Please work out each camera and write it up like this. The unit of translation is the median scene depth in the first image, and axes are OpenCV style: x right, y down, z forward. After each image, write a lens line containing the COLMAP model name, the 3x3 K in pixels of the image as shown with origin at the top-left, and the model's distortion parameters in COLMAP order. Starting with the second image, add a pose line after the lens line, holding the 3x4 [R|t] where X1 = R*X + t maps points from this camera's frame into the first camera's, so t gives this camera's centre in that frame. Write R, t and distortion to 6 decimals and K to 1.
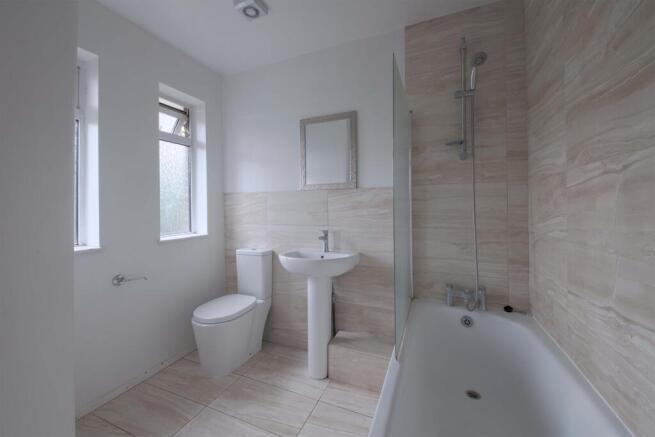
lens RADIAL K [[243.1, 0, 325.1], [0, 243.1, 210.9], [0, 0, 1]] dist [-0.000553, -0.000168]
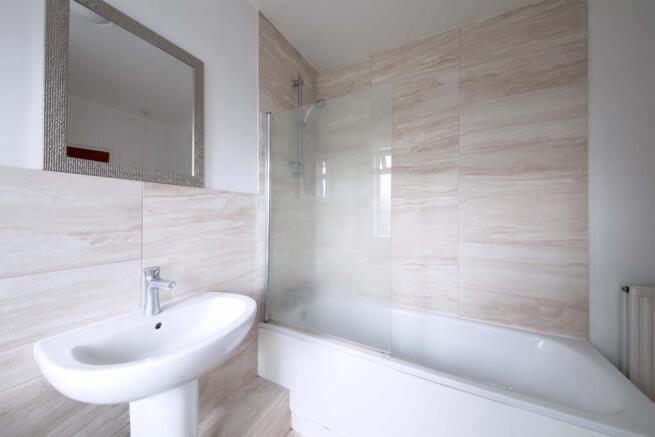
lens RADIAL K [[225.6, 0, 328.6], [0, 225.6, 217.8], [0, 0, 1]] dist [0.000634, 0.000019]
pose [[0.103389, 0.002996, 0.994636, -0.425138], [0.011368, 0.999927, -0.004194, -0.011388], [-0.994576, 0.011741, 0.103348, 0.649126]]
